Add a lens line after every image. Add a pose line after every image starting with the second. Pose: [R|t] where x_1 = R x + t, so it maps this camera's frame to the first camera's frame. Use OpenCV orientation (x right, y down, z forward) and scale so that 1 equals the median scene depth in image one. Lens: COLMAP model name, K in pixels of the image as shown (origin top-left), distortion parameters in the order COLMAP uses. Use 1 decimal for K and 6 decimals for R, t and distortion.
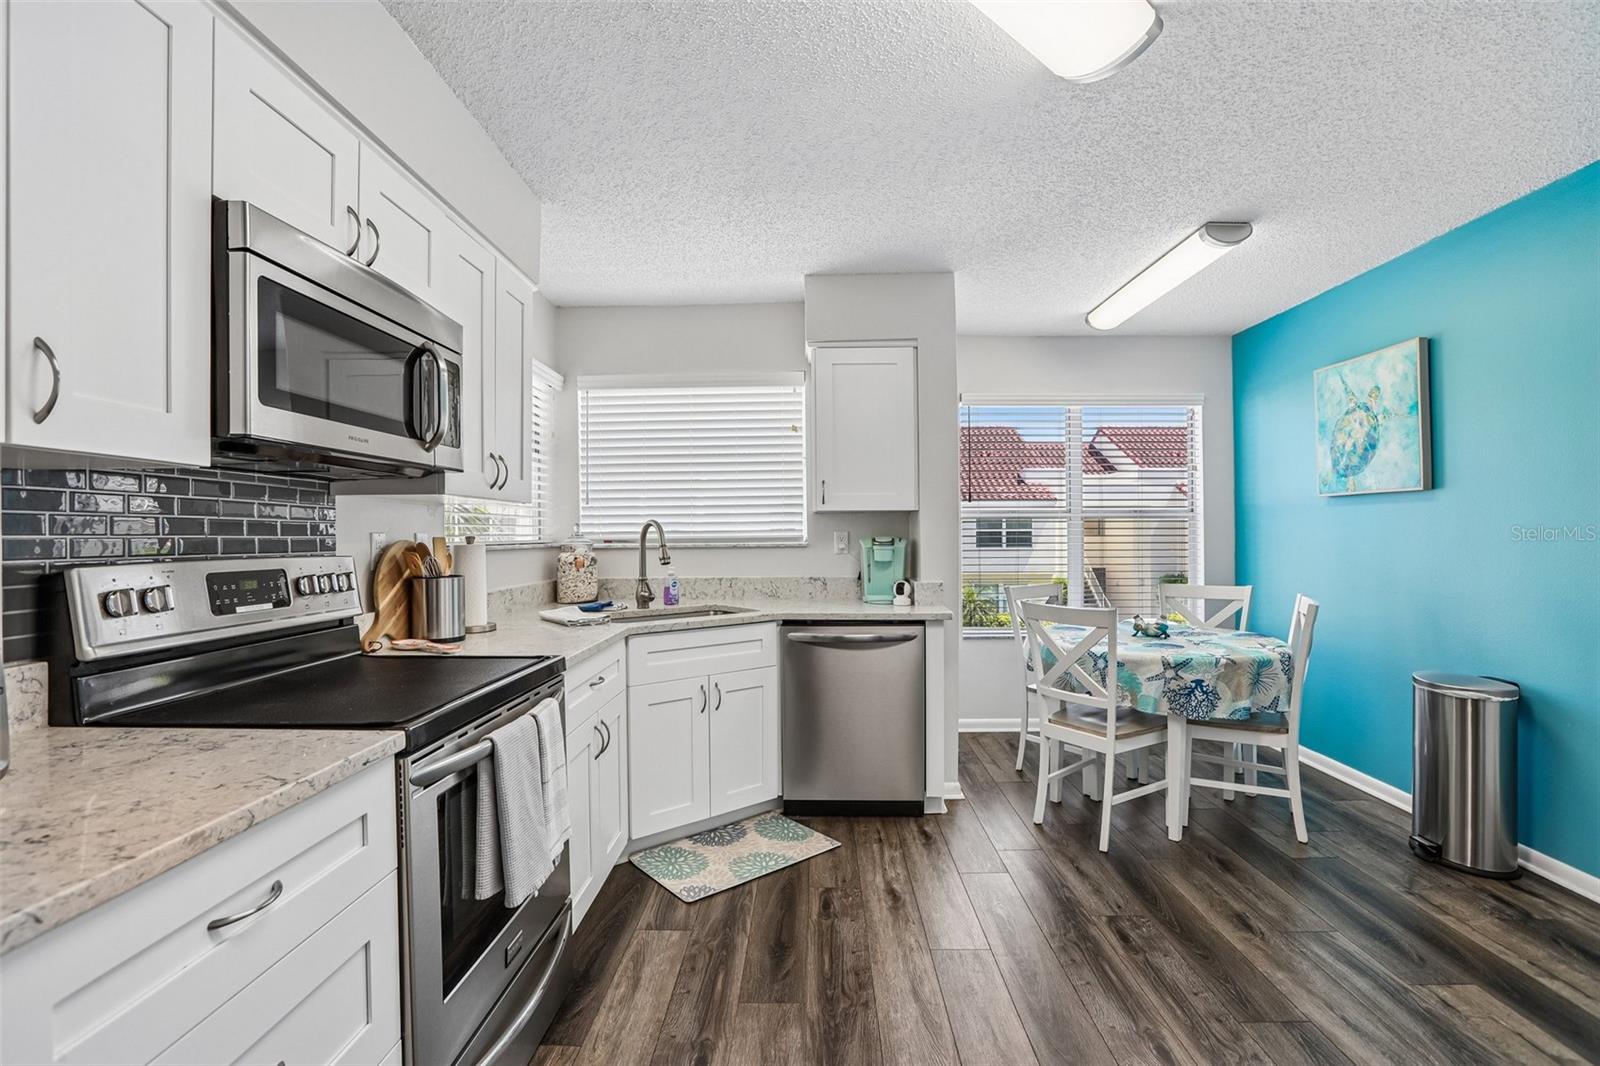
lens RADIAL K [[725.0, 0, 808.0], [0, 725.0, 533.9], [0, 0, 1]] dist [-0.043998, 0.012923]
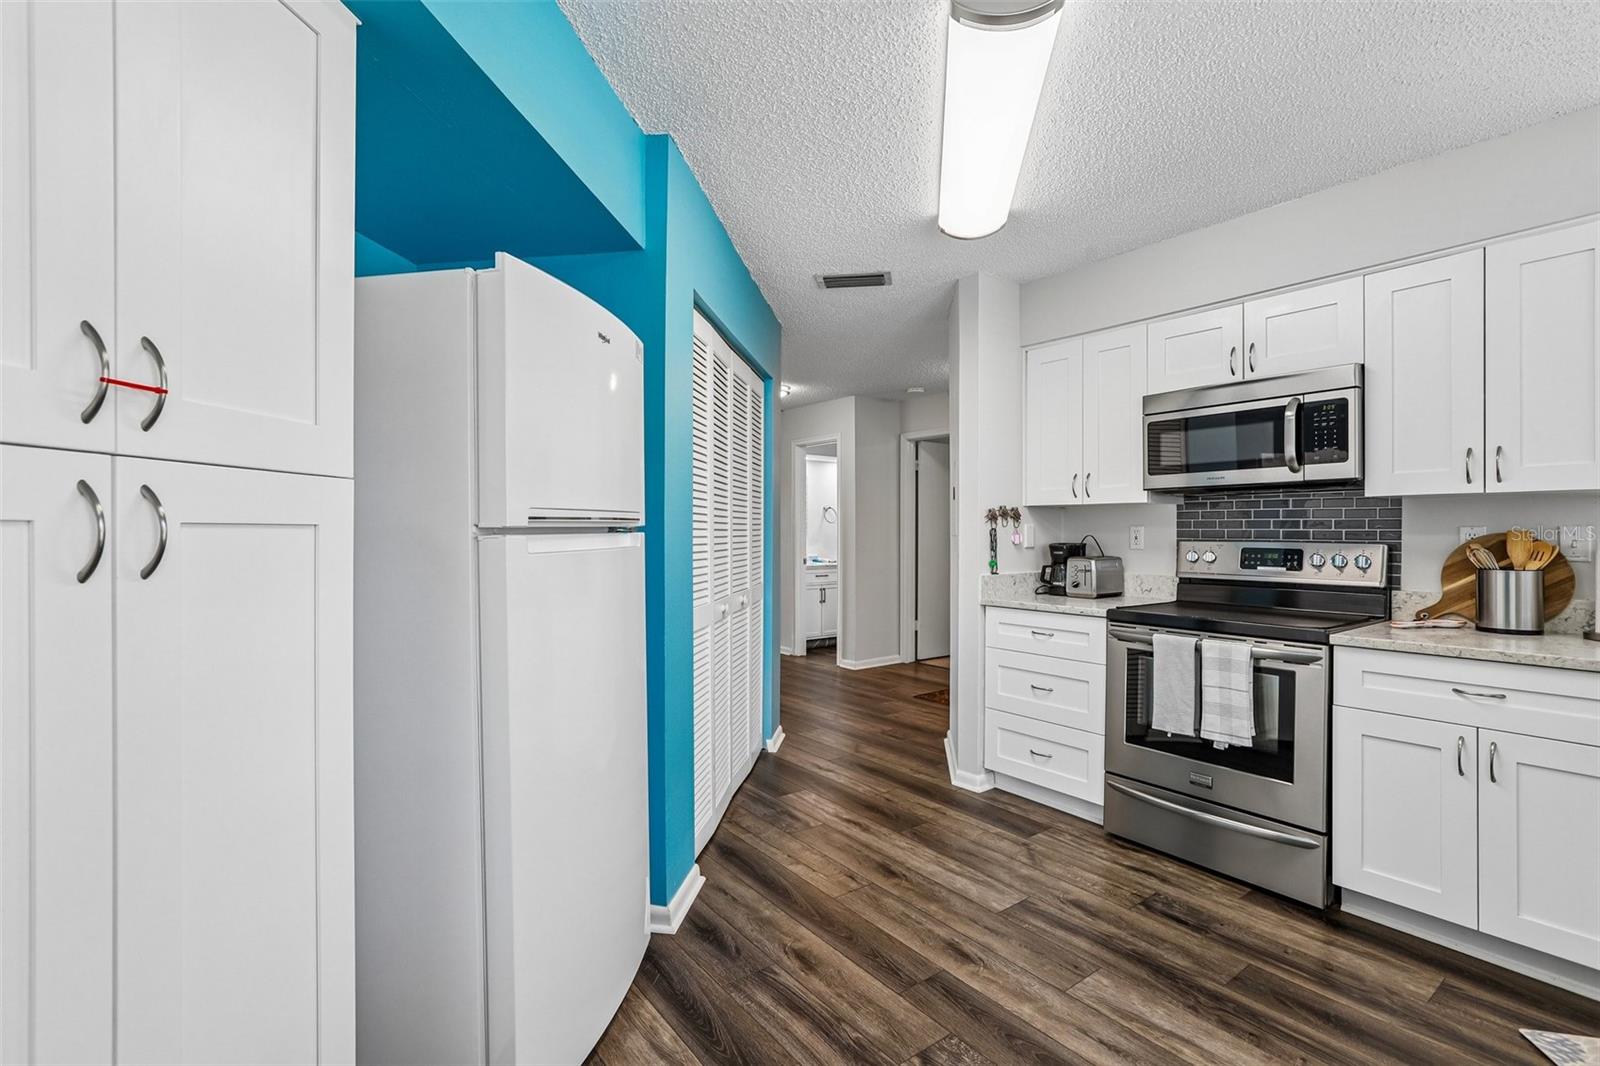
lens RADIAL K [[725.0, 0, 781.0], [0, 725.0, 526.0], [0, 0, 1]] dist [-0.043998, 0.012923]
pose [[-0.802281, 0.000844, -0.596945, 0.727751], [0.004031, 0.999984, -0.004004, -0.001762], [0.596932, -0.005618, -0.802272, 0.941703]]
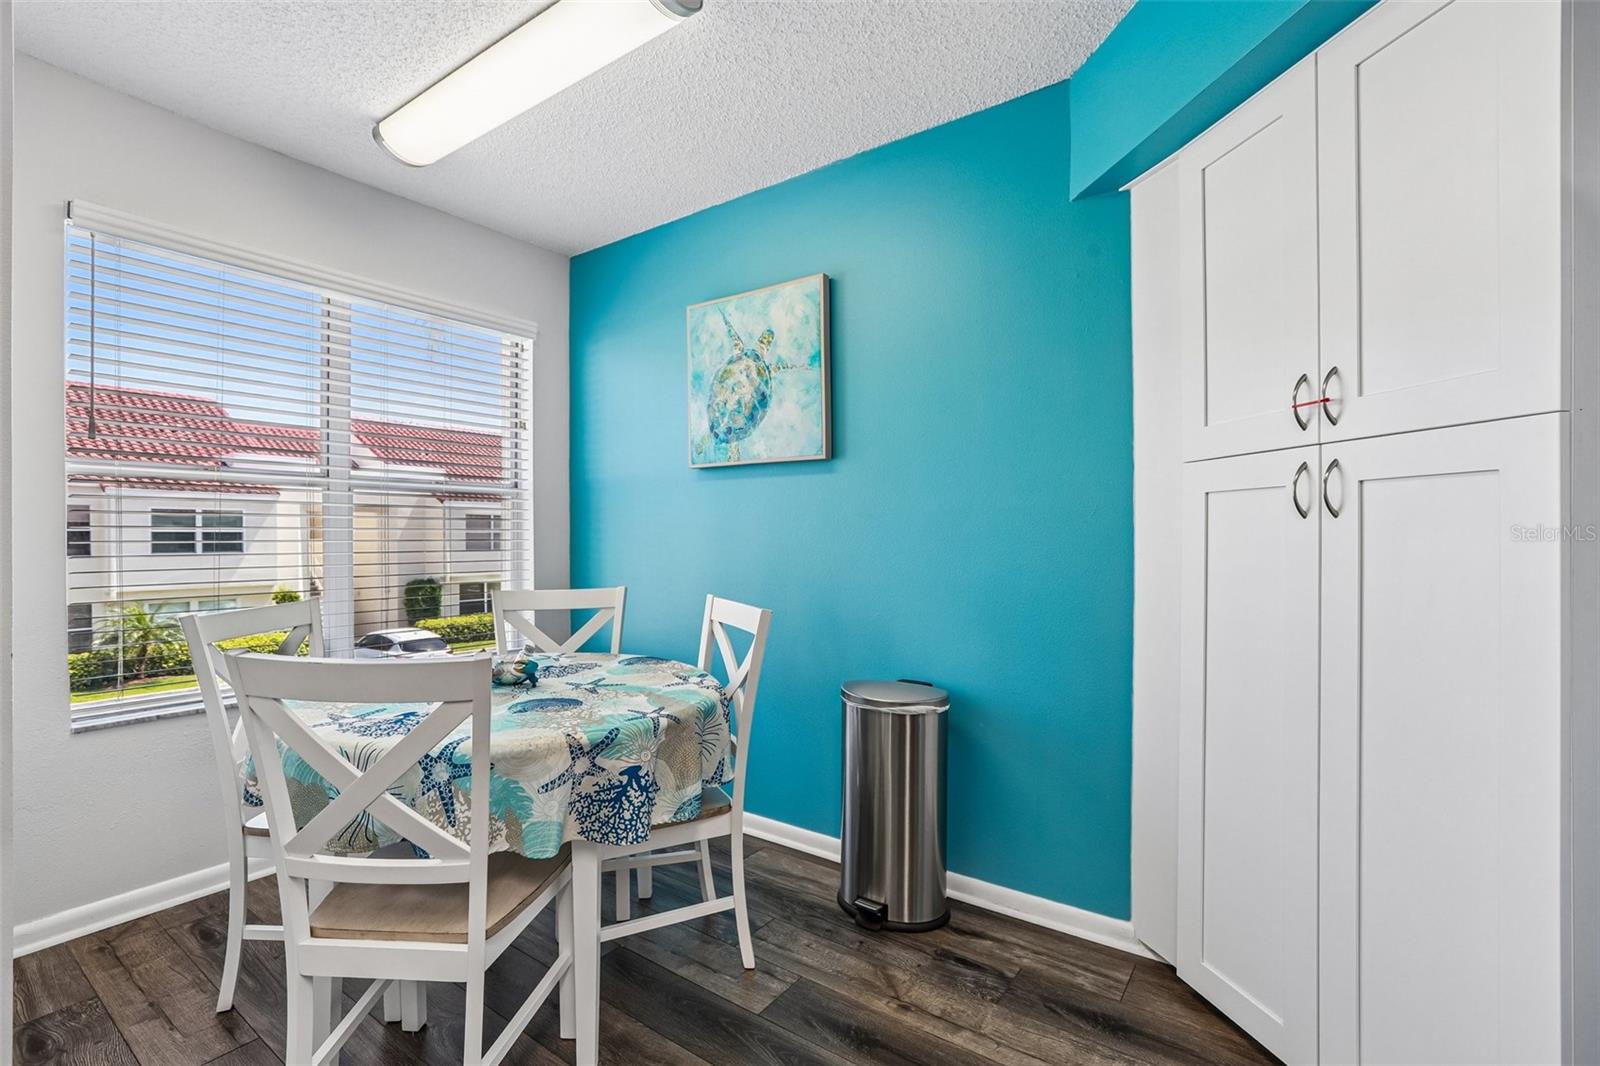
lens RADIAL K [[725.0, 0, 794.3], [0, 725.0, 532.4], [0, 0, 1]] dist [-0.043998, 0.012923]
pose [[0.570785, 0.010464, 0.821033, 0.165903], [-0.002016, 0.999934, -0.011342, 0.033995], [-0.821097, 0.004819, 0.570768, 0.568286]]
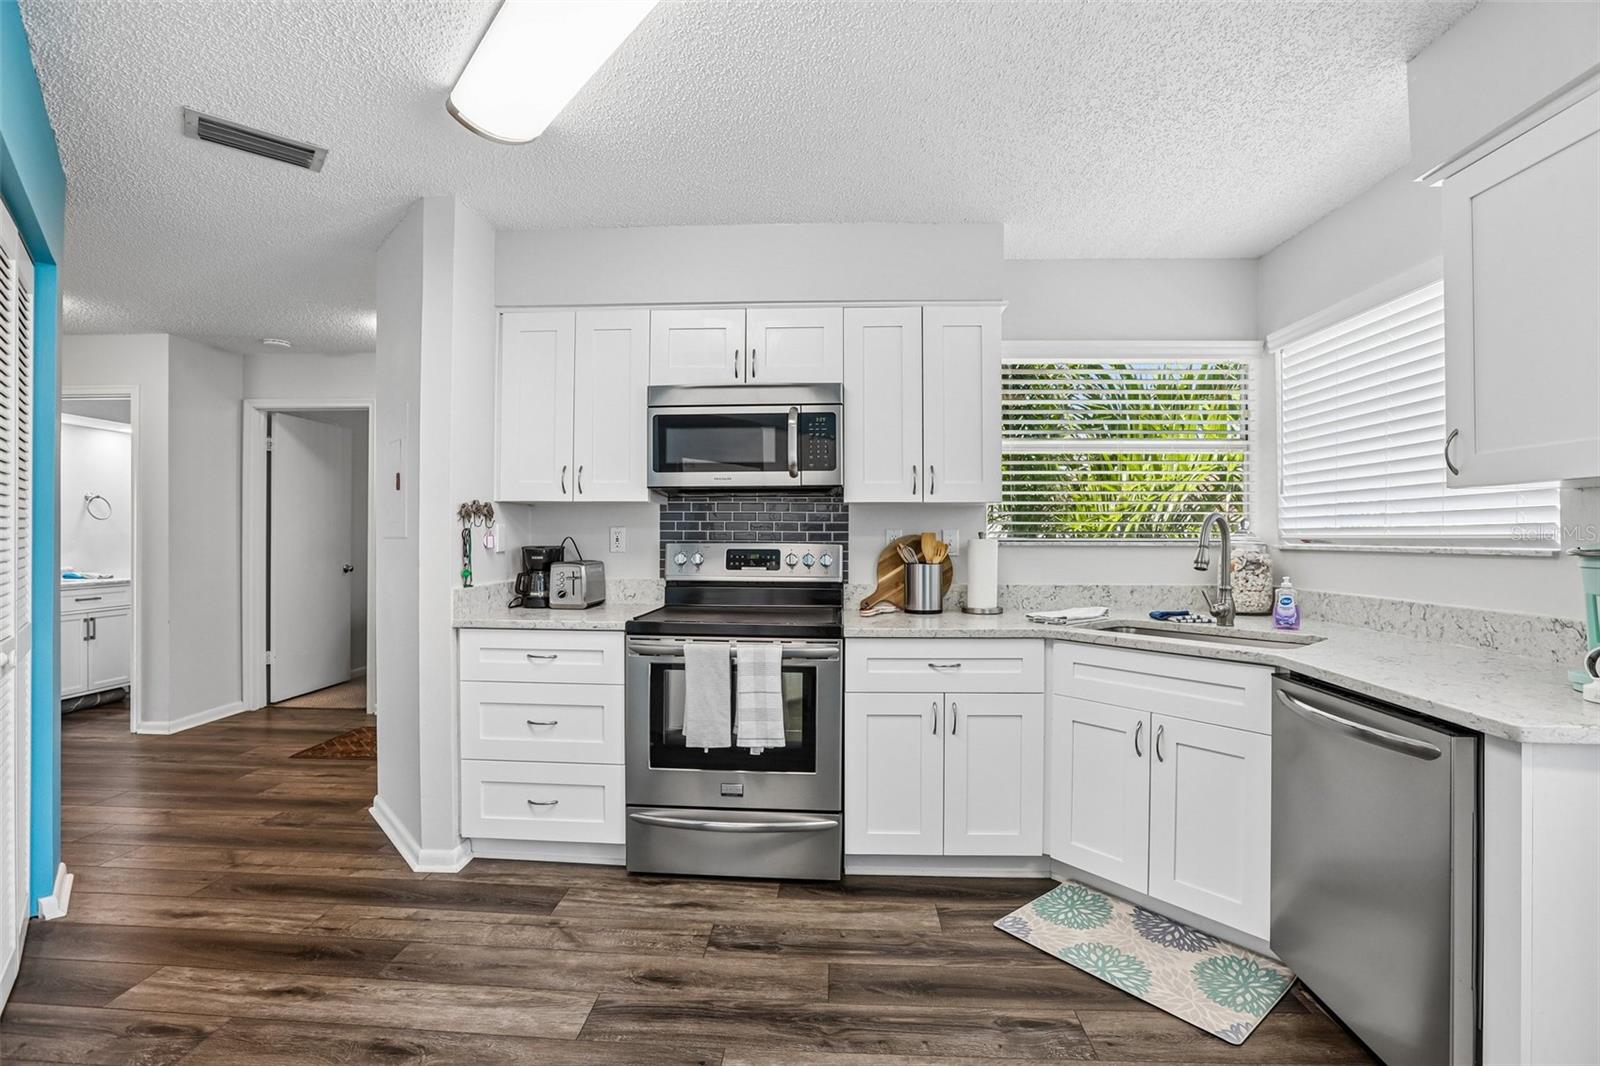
lens RADIAL K [[725.0, 0, 792.6], [0, 725.0, 532.5], [0, 0, 1]] dist [-0.043998, 0.012923]
pose [[-0.036935, 0.005107, -0.999305, 0.646310], [-0.001317, 0.999986, 0.005159, -0.001627], [0.999317, 0.001507, -0.036928, 0.645717]]
